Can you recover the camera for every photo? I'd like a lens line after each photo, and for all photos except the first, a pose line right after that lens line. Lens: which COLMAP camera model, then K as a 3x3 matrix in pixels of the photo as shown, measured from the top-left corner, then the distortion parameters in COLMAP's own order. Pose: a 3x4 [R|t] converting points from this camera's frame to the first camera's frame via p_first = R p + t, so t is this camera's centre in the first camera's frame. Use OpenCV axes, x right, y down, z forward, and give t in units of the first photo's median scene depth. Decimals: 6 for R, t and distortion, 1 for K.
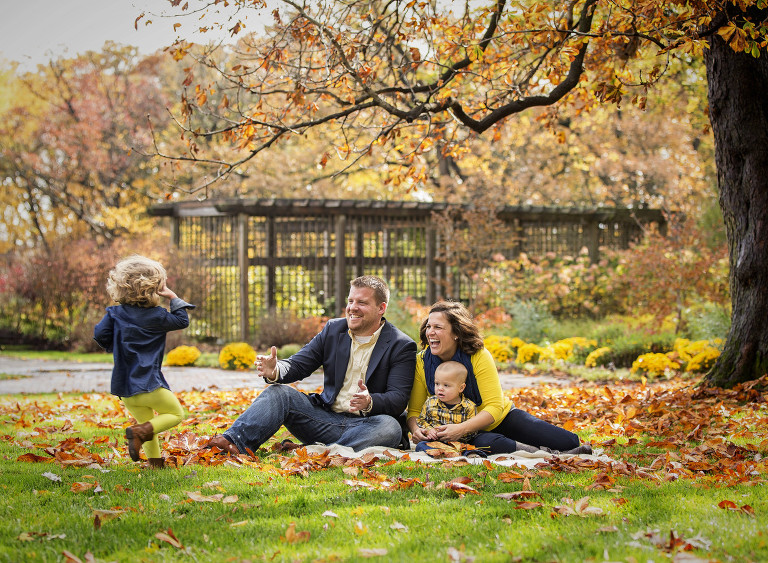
lens RADIAL K [[2695.2, 0, 364.9], [0, 2695.2, 244.8], [0, 0, 1]] dist [-0.292628, 0.000000]
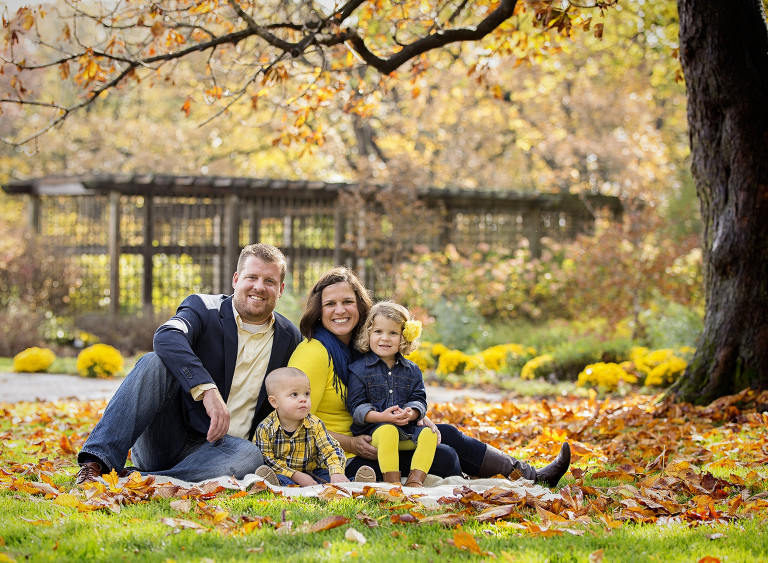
lens RADIAL K [[2826.3, 0, 388.4], [0, 2826.3, 284.1], [0, 0, 1]] dist [-0.136819, 0.000000]
pose [[0.999454, 0.014038, 0.029926, 0.014709], [-0.014253, 0.999874, 0.006992, 0.010424], [-0.029824, -0.007414, 0.999528, 0.134829]]
